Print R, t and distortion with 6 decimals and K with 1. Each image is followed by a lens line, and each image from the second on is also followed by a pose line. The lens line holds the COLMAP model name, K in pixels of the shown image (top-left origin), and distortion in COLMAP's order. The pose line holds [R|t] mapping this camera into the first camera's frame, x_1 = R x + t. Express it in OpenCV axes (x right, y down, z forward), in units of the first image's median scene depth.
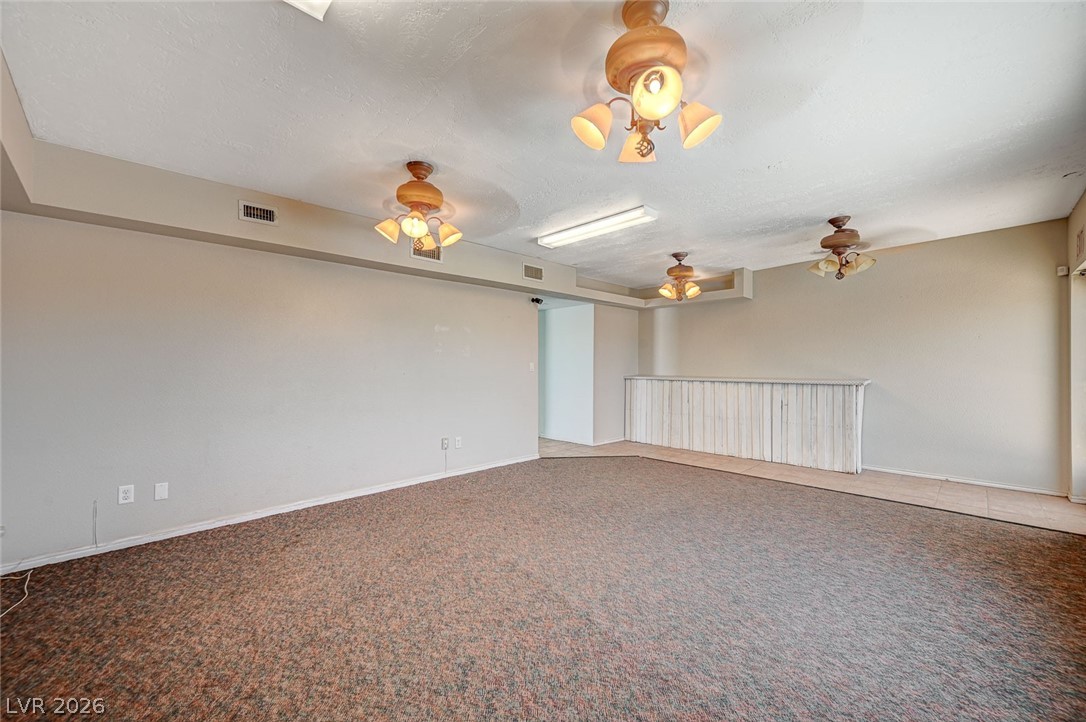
lens RADIAL K [[429.4, 0, 542.9], [0, 429.4, 363.5], [0, 0, 1]] dist [0.000199, 0.000456]
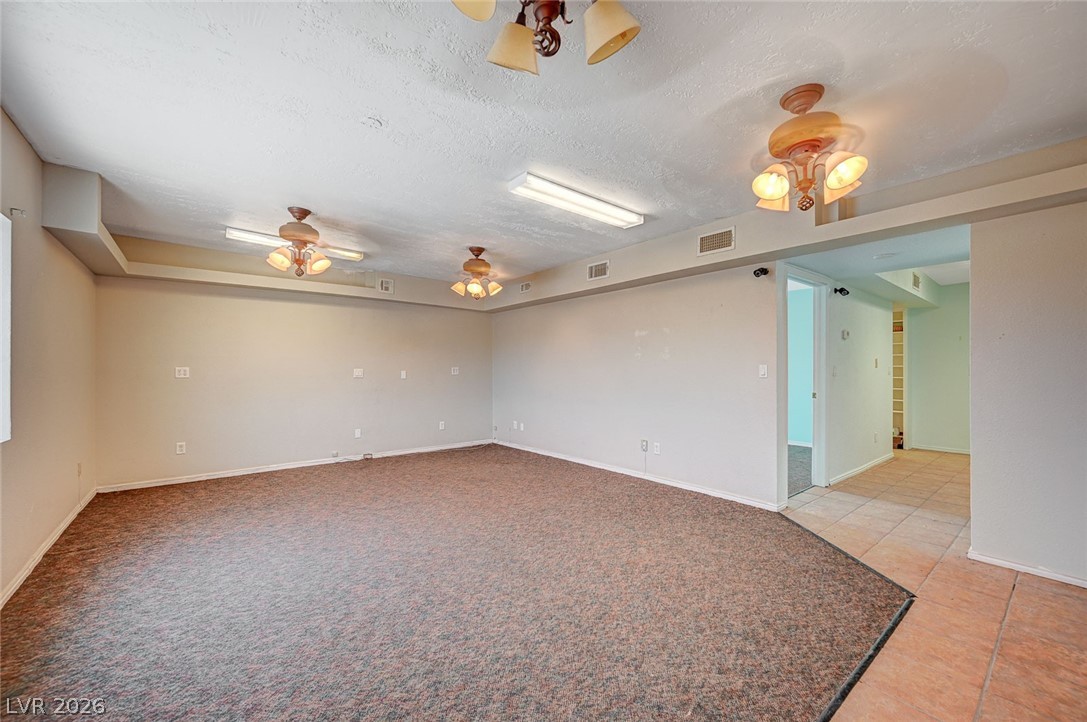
lens RADIAL K [[429.7, 0, 543.3], [0, 429.7, 366.4], [0, 0, 1]] dist [0.000199, 0.000456]
pose [[-0.101512, -0.003628, -0.994828, 1.063240], [0.006260, 0.999971, -0.004285, 0.001958], [0.994815, -0.006663, -0.101486, 1.130867]]
